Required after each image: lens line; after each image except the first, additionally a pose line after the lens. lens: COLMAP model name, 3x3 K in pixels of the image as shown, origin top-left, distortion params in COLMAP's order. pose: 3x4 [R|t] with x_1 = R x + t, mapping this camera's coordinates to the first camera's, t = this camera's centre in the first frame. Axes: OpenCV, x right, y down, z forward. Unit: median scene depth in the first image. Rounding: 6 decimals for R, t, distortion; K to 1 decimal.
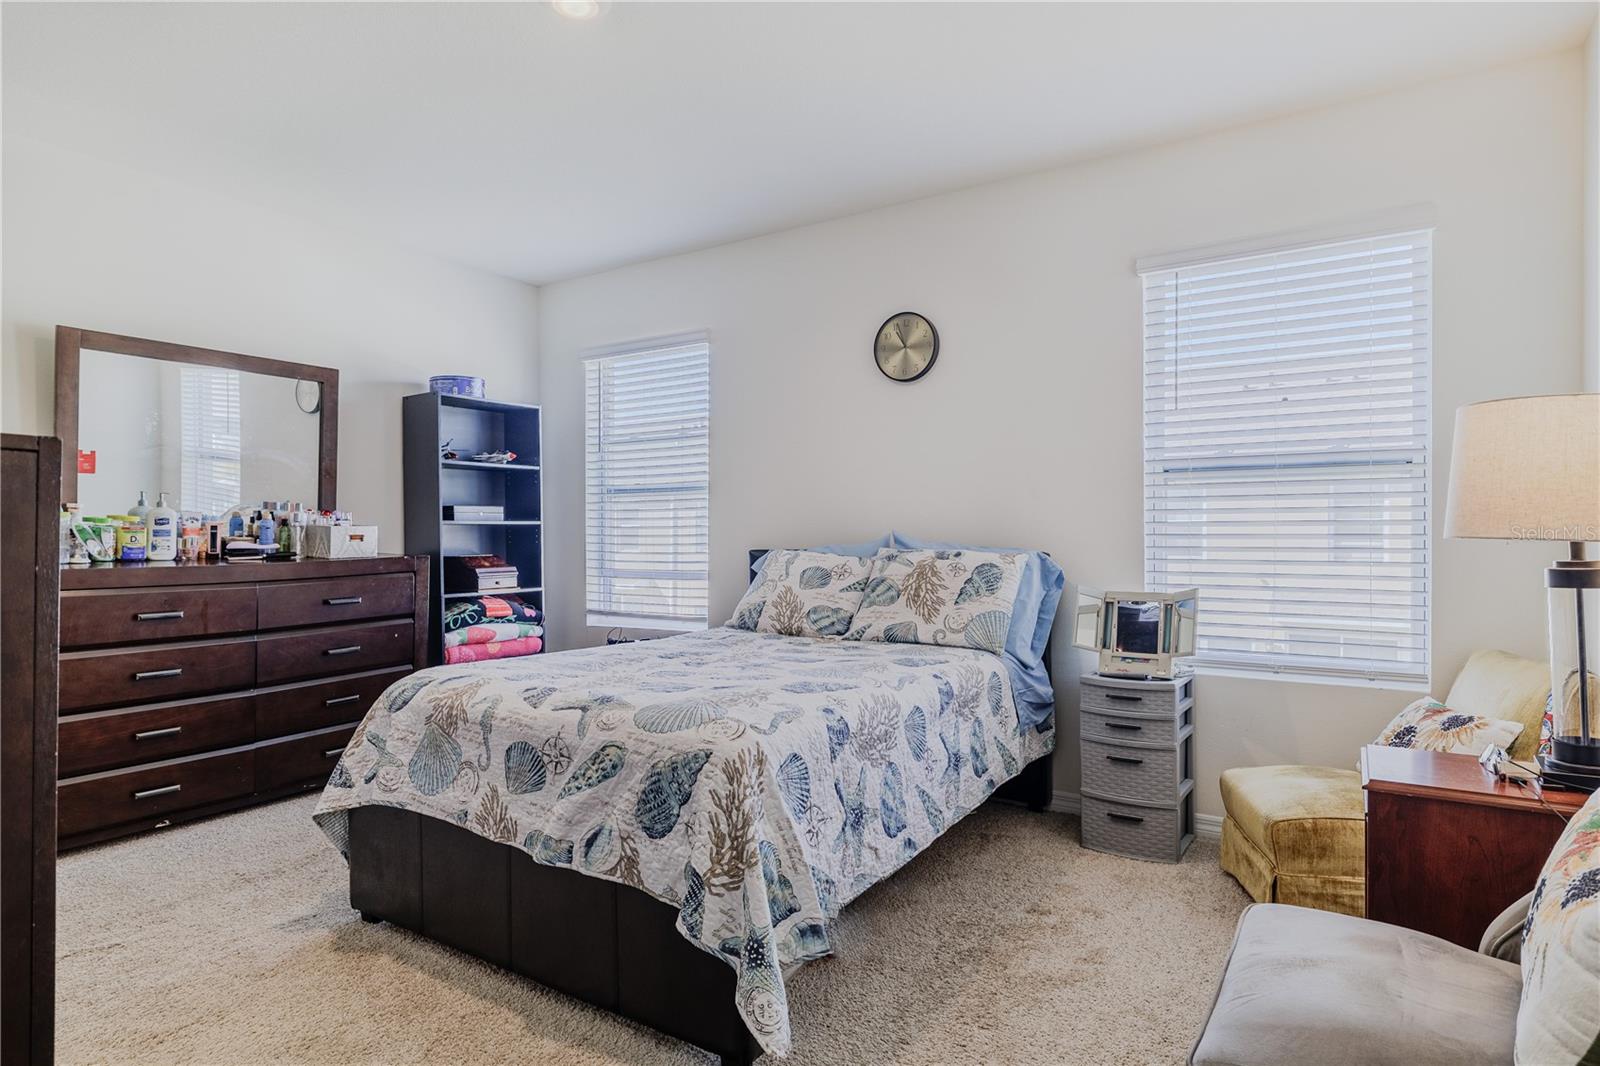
lens RADIAL K [[931.7, 0, 800.0], [0, 931.7, 533.0], [0, 0, 1]] dist [0.002948, 0.000539]
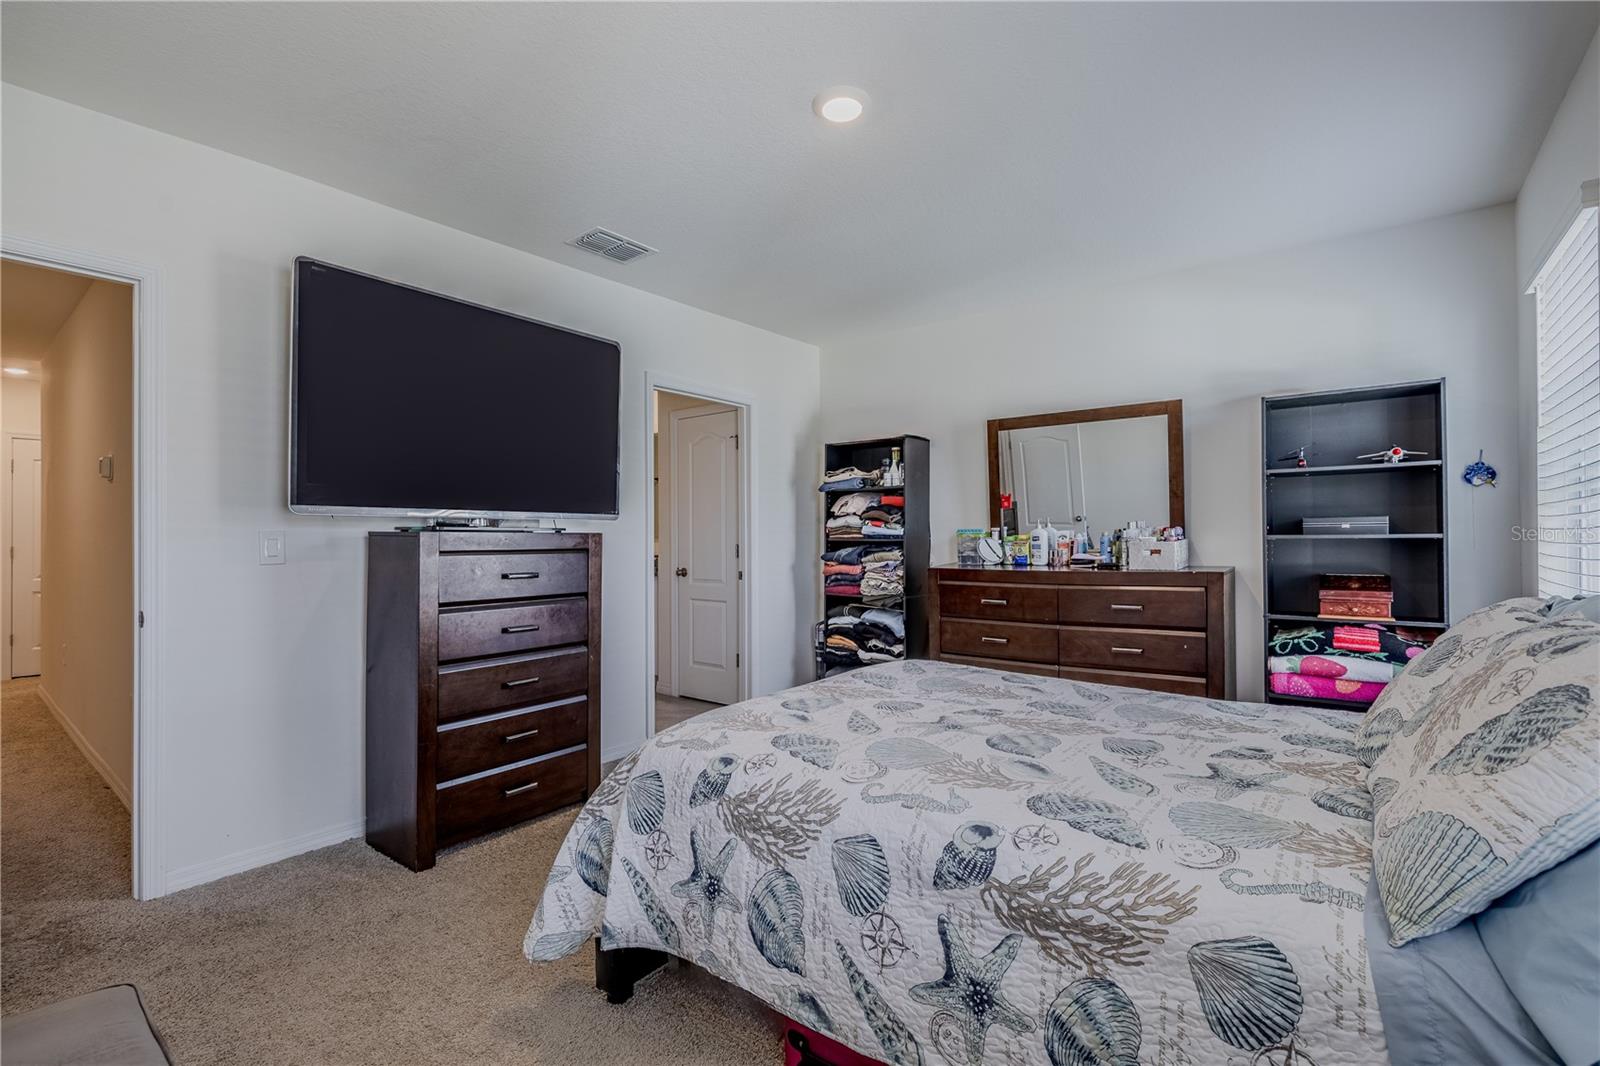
lens RADIAL K [[733.4, 0, 800.0], [0, 733.4, 533.0], [0, 0, 1]] dist [-0.012690, -0.000006]
pose [[-0.124845, 0.000619, -0.992176, 0.464316], [0.006814, 0.999977, -0.000233, -0.021722], [0.992153, -0.006790, -0.124847, 0.728402]]
